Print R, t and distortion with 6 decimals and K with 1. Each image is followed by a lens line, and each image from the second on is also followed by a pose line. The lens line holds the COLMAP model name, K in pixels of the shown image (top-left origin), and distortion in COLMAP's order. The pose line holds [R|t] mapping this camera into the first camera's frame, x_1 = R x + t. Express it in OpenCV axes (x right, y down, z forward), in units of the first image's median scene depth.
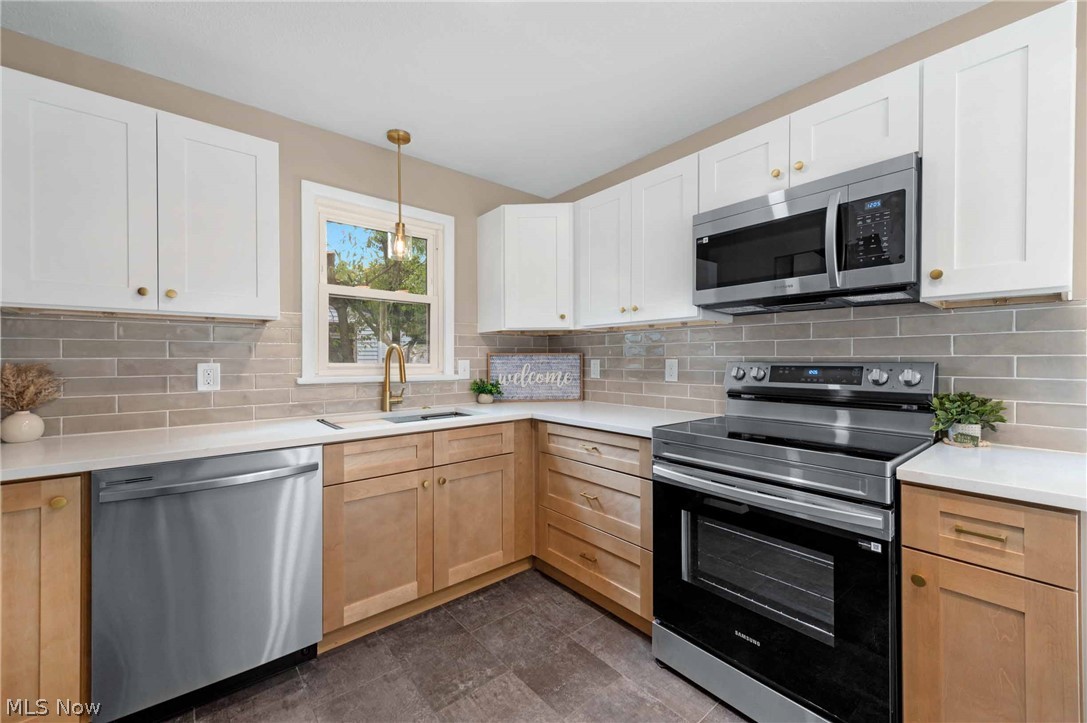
lens RADIAL K [[429.5, 0, 558.7], [0, 429.5, 358.1], [0, 0, 1]] dist [0.013975, -0.004053]
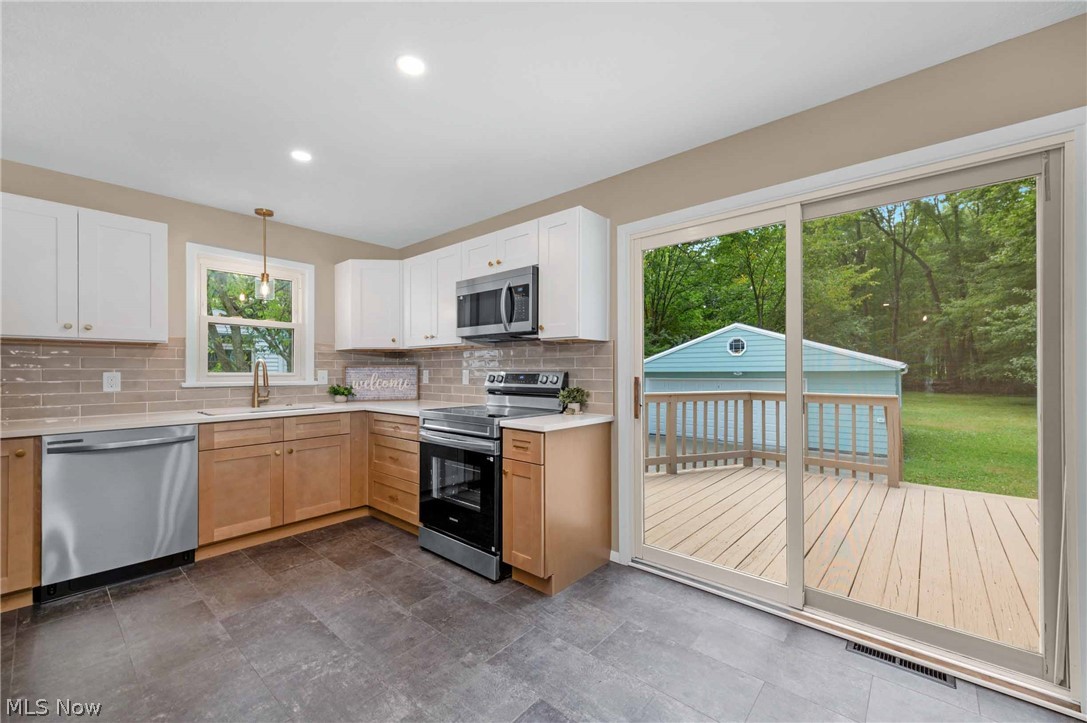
lens RADIAL K [[433.9, 0, 569.1], [0, 433.9, 367.2], [0, 0, 1]] dist [0.001615, -0.000266]
pose [[0.985635, 0.001413, 0.168884, 0.449175], [-0.000791, 0.999993, -0.003751, -0.001158], [-0.168888, 0.003563, 0.985629, -0.684141]]
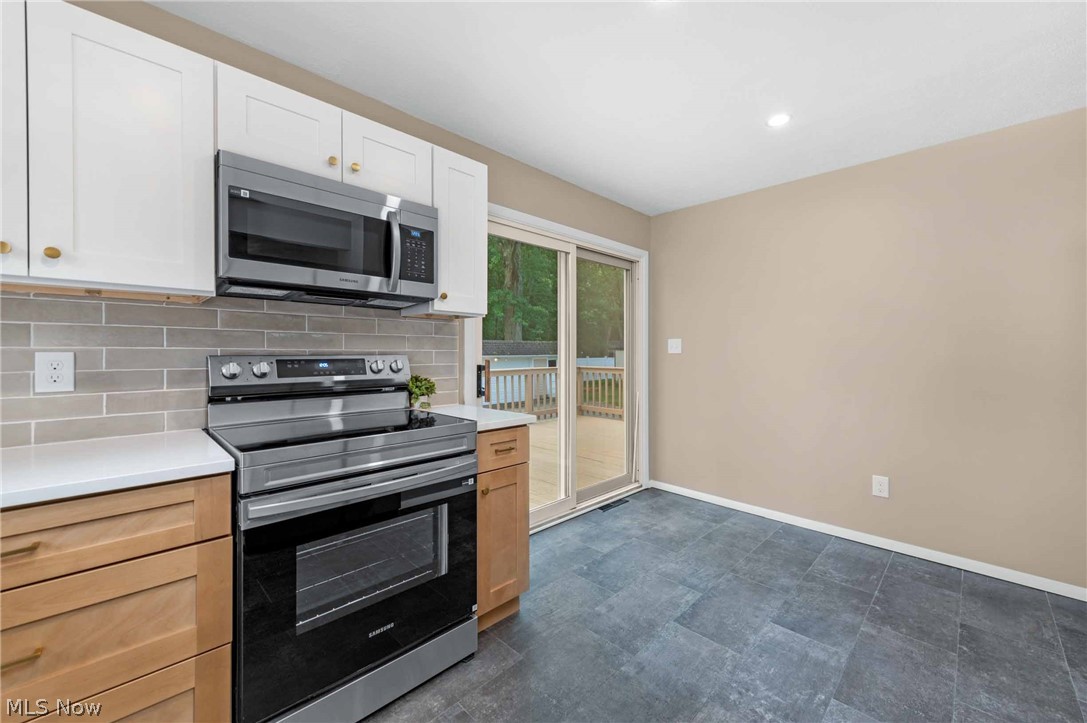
lens RADIAL K [[429.5, 0, 558.7], [0, 429.5, 358.1], [0, 0, 1]] dist [0.013975, -0.004053]
pose [[-0.086832, -0.012285, 0.996147, -0.439545], [-0.003548, 0.999921, 0.012022, 0.001688], [-0.996217, -0.002491, -0.086869, 0.501130]]
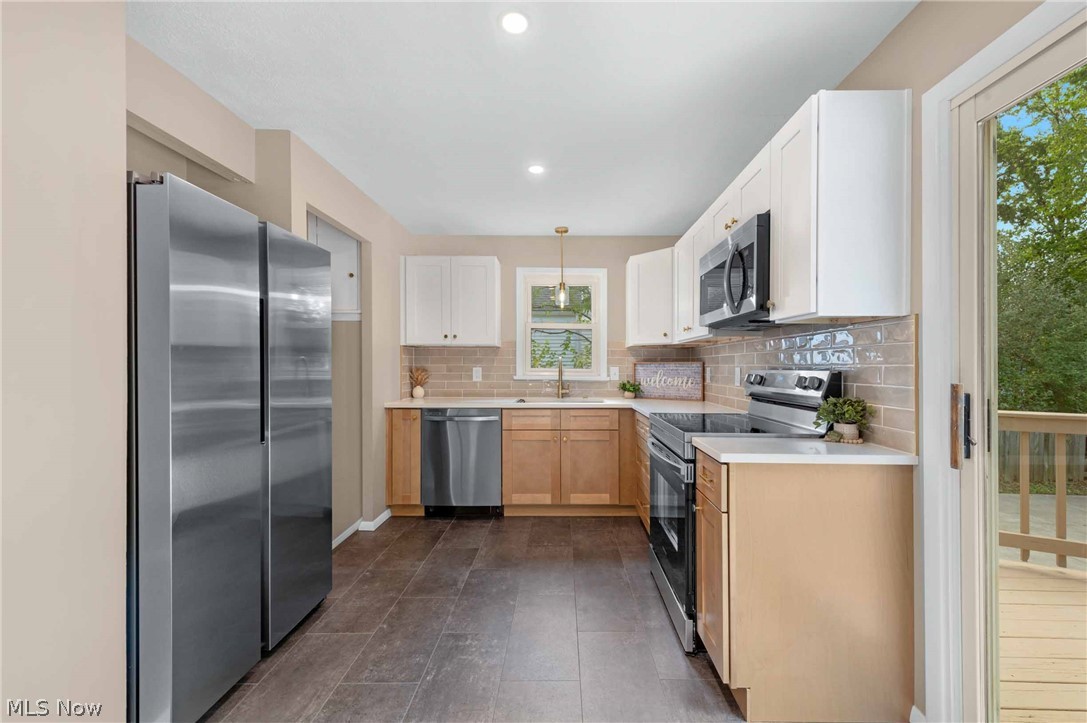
lens RADIAL K [[436.9, 0, 562.9], [0, 436.9, 365.1], [0, 0, 1]] dist [0.003227, 0.000109]
pose [[0.752286, 0.003237, -0.658828, 0.868468], [-0.003808, 0.999993, 0.000564, -0.002643], [0.658825, 0.002085, 0.752293, -0.291222]]
